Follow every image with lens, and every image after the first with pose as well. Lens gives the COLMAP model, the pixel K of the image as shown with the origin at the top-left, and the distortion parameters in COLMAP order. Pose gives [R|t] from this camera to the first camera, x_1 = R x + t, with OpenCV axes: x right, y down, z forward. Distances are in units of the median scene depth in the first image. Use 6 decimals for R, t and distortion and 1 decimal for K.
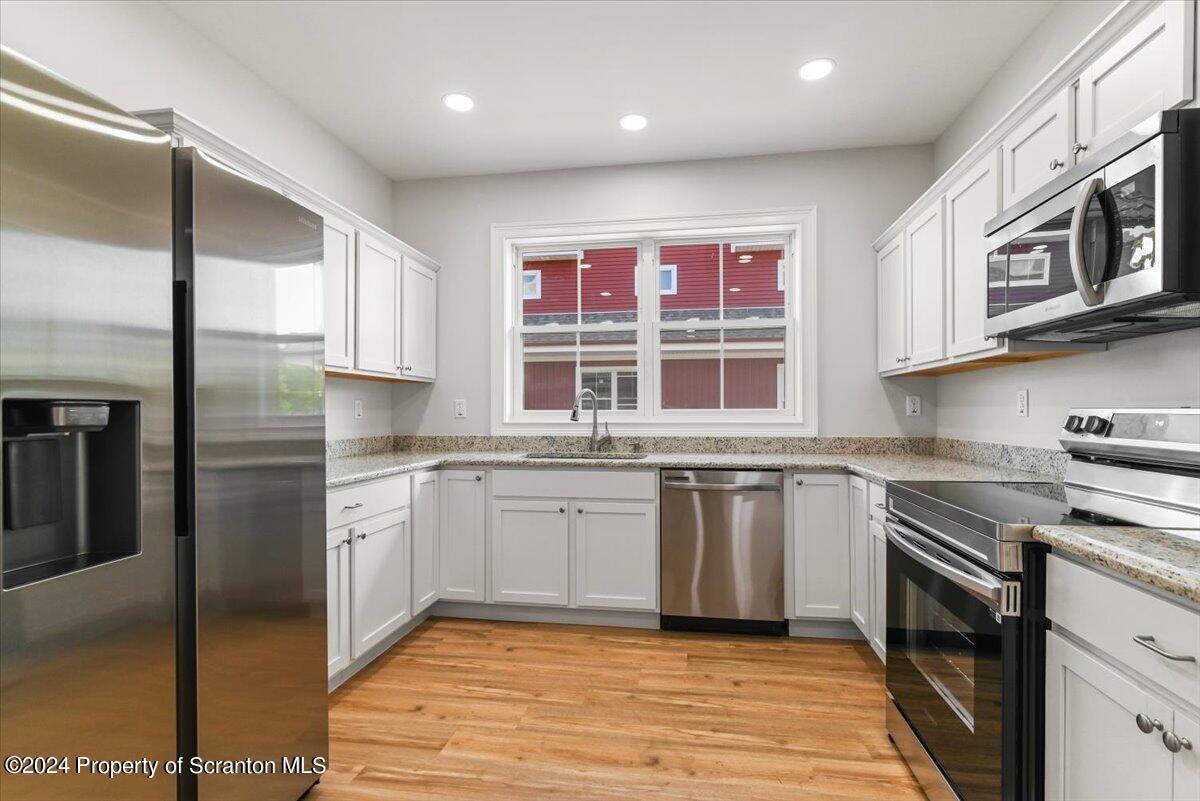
lens RADIAL K [[567.6, 0, 605.5], [0, 567.6, 400.2], [0, 0, 1]] dist [-0.000692, 0.000290]
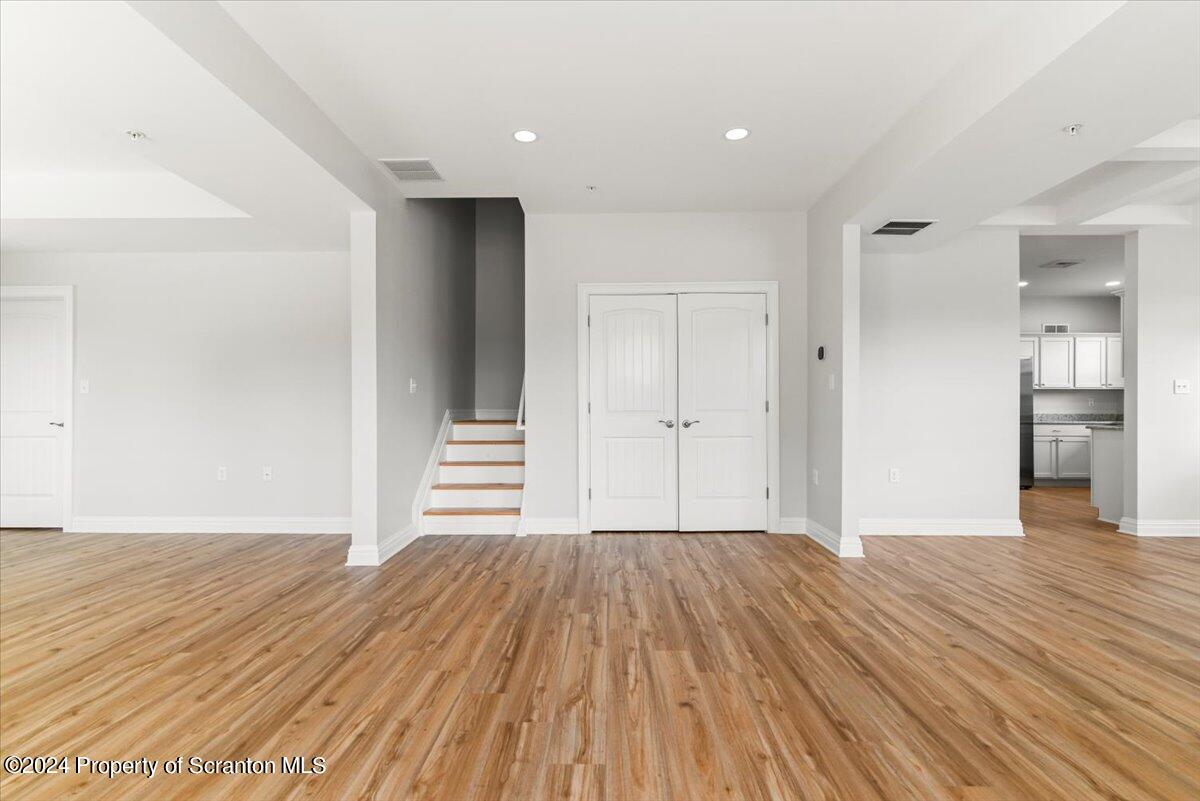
lens RADIAL K [[562.0, 0, 601.8], [0, 562.0, 409.9], [0, 0, 1]] dist [-0.019824, 0.000101]
pose [[0.145952, 0.008492, -0.989255, 1.914200], [0.014205, 0.999842, 0.010679, -0.004427], [0.989190, -0.015611, 0.145808, -1.694163]]
